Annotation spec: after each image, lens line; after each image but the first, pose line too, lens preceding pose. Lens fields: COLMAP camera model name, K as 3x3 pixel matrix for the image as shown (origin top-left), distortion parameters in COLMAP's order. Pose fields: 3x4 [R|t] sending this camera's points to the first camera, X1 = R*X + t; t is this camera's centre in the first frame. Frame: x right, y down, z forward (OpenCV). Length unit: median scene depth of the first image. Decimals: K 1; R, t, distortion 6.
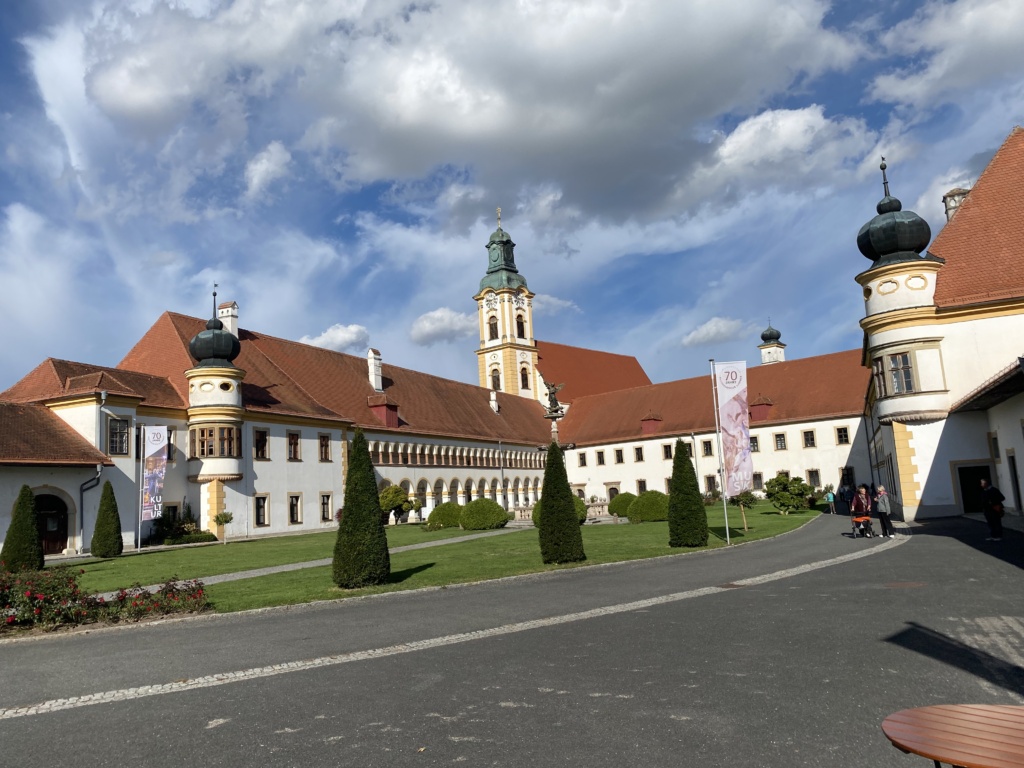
lens RADIAL K [[773.2, 0, 512.0], [0, 773.2, 384.0], [0, 0, 1]] dist [0.055766, -0.080618]
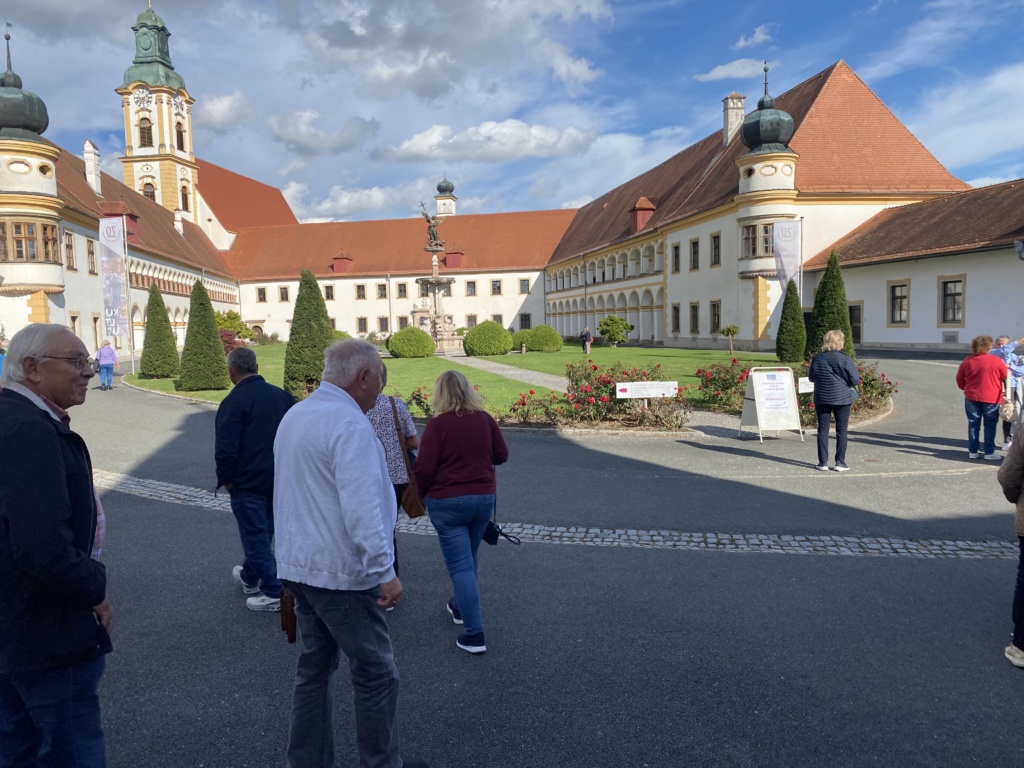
lens RADIAL K [[773.2, 0, 512.0], [0, 773.2, 384.0], [0, 0, 1]] dist [0.055766, -0.080618]
pose [[0.826497, -0.009096, 0.562868, -0.223345], [-0.101406, 0.981108, 0.164756, 0.019718], [-0.553733, -0.193248, 0.809960, 0.048563]]
